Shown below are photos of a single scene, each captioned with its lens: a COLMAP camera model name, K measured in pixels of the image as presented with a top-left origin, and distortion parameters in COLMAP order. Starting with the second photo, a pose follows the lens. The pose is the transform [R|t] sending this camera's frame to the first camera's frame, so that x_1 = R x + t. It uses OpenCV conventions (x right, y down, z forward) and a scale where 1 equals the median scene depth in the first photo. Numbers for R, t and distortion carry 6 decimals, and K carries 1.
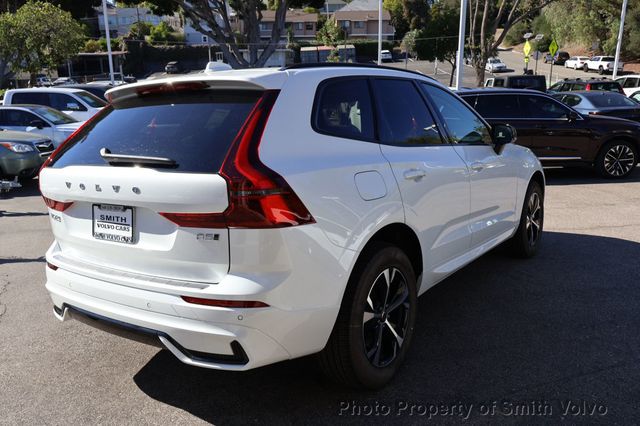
lens RADIAL K [[554.2, 0, 318.8], [0, 554.2, 214.9], [0, 0, 1]] dist [-0.007651, -0.008923]
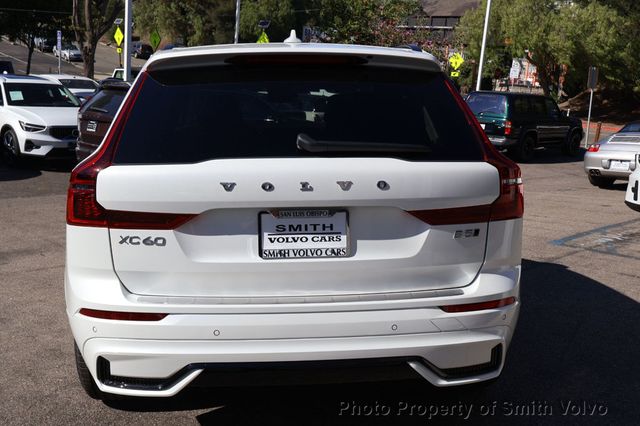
lens RADIAL K [[675.3, 0, 318.9], [0, 675.3, 213.2], [0, 0, 1]] dist [0.010953, 0.000000]
pose [[0.742214, -0.061998, 0.667289, -0.935634], [0.085253, 0.996357, -0.002253, -0.008866], [-0.664718, 0.058561, 0.744796, 0.299745]]
